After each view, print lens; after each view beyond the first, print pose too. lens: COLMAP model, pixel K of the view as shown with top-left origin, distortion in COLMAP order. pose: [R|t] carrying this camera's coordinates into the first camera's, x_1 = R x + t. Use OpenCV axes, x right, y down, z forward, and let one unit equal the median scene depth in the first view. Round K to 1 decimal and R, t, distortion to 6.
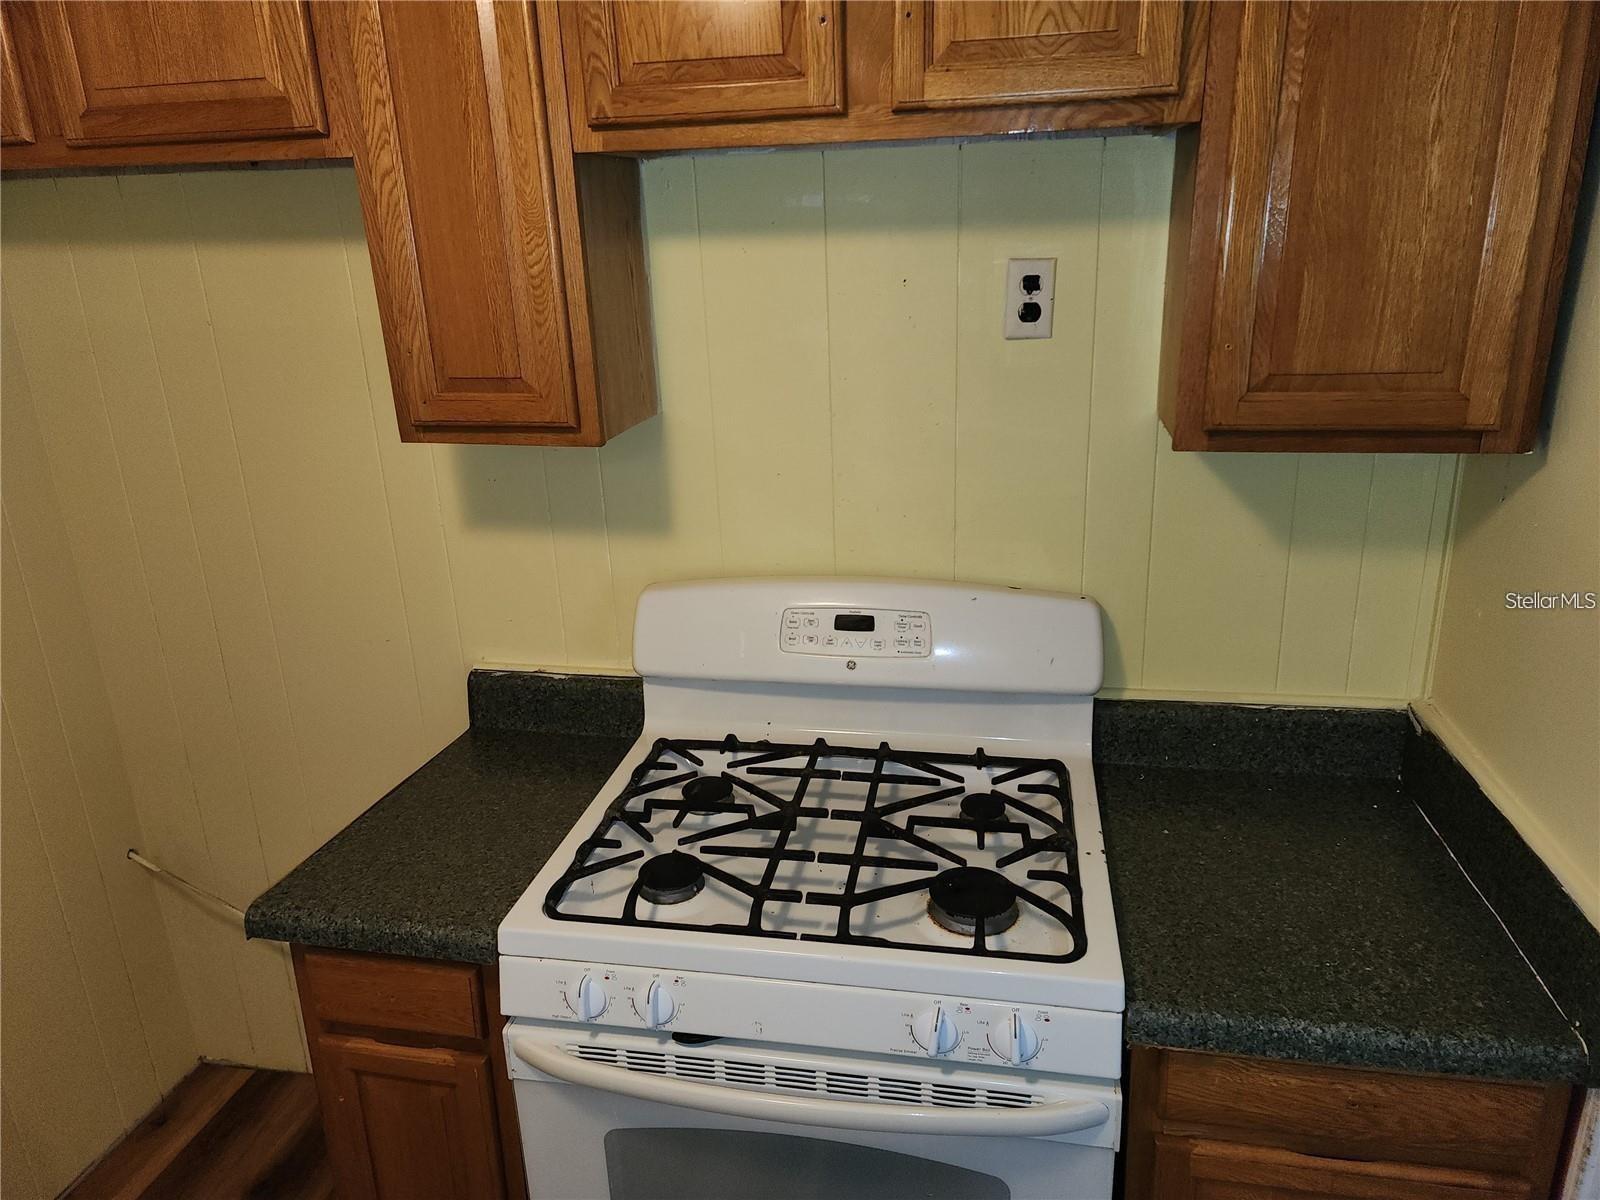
lens RADIAL K [[1066.5, 0, 800.0], [0, 1066.5, 600.0], [0, 0, 1]] dist [0.096591, -0.093241]
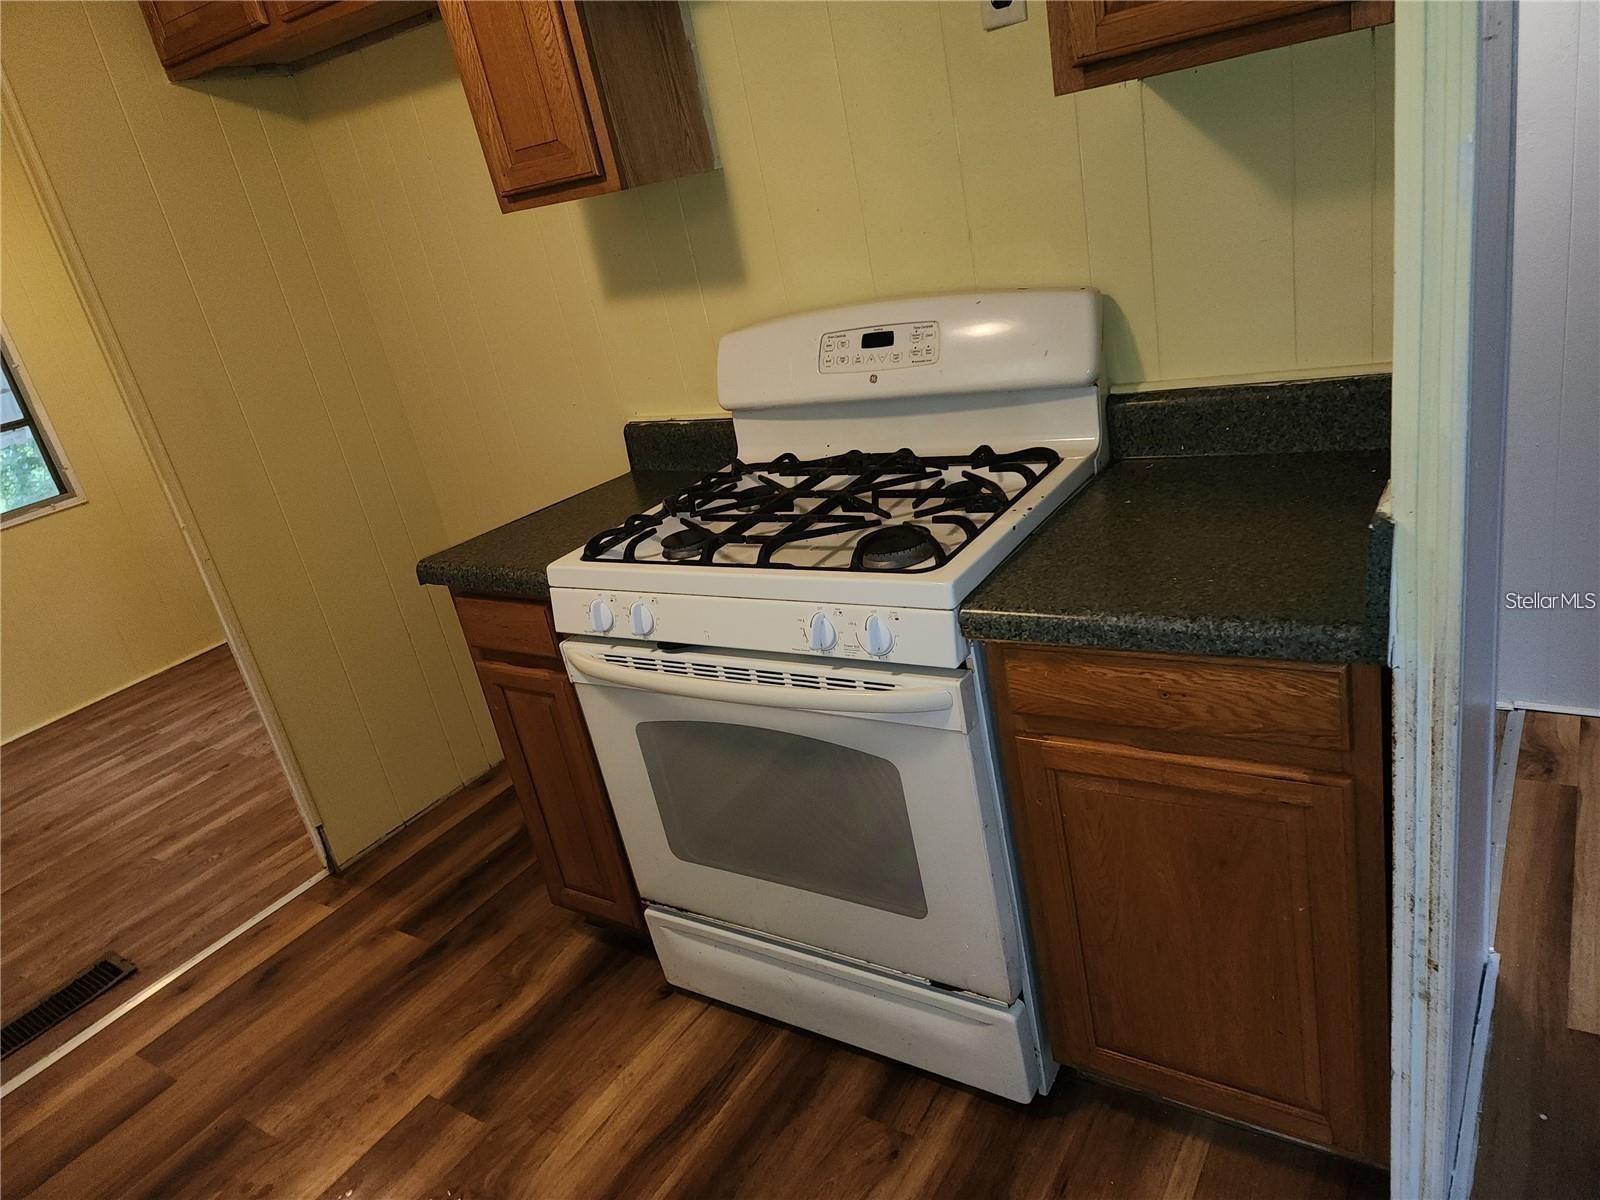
lens RADIAL K [[1082.9, 0, 800.0], [0, 1082.9, 616.9], [0, 0, 1]] dist [0.095299, -0.099525]
pose [[0.911274, 0.008176, -0.411720, 0.520040], [0.037938, 0.993884, 0.103708, 0.218215], [0.410049, -0.110126, 0.905390, -0.093960]]
